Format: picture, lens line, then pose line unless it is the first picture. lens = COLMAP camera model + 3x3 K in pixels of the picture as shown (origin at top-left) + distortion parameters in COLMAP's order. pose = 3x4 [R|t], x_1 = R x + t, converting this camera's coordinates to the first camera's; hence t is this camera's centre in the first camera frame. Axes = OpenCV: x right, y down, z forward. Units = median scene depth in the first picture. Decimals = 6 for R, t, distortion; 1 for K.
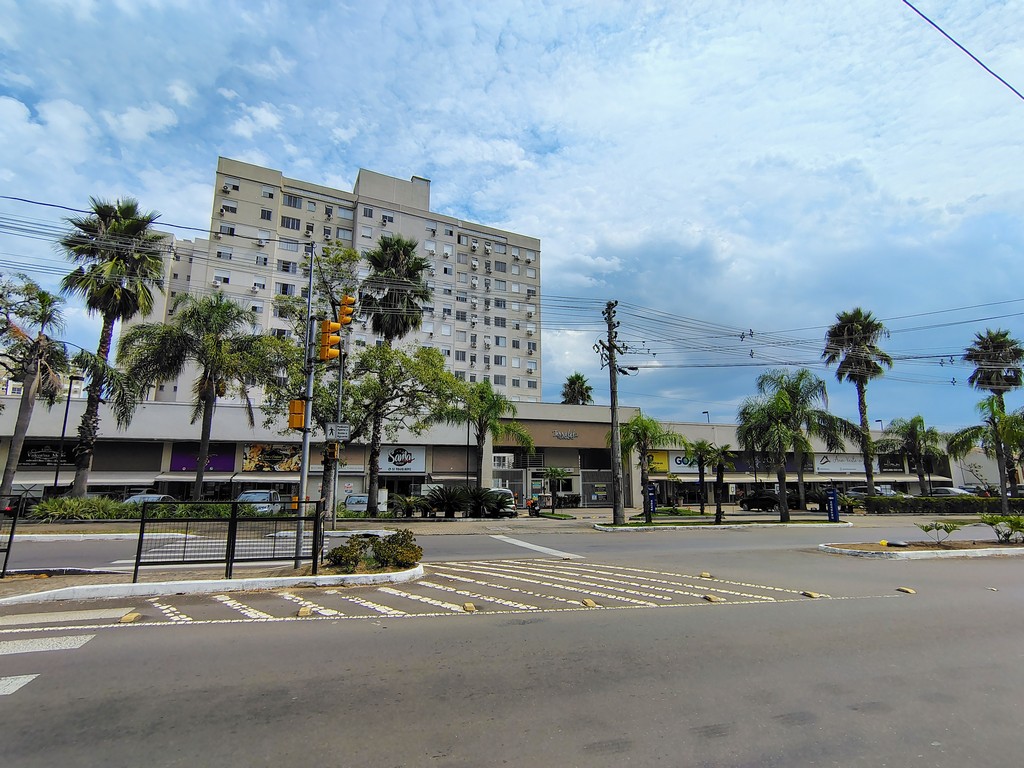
lens RADIAL K [[493.3, 0, 508.4], [0, 493.3, 398.4], [0, 0, 1]] dist [-0.015132, 0.009676]
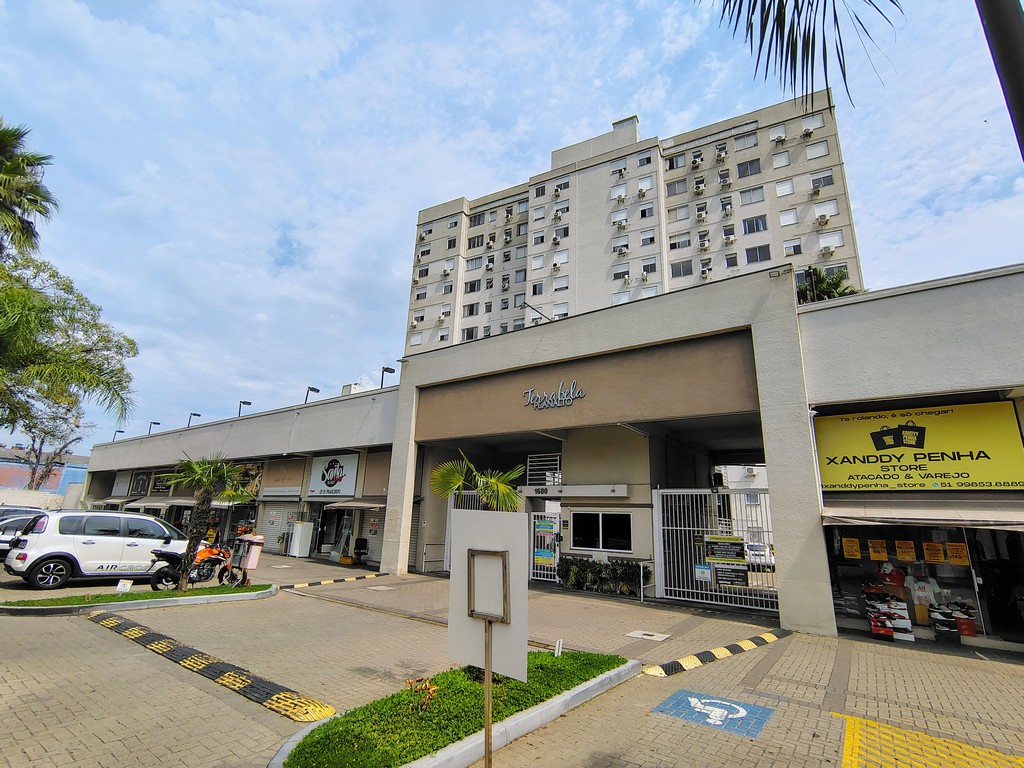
lens RADIAL K [[493.3, 0, 503.4], [0, 493.3, 392.1], [0, 0, 1]] dist [-0.015132, 0.009676]
pose [[0.580825, -0.191050, -0.791291, 0.257334], [0.084357, 0.980962, -0.174923, 0.086397], [0.809646, 0.034849, 0.585884, 0.470213]]
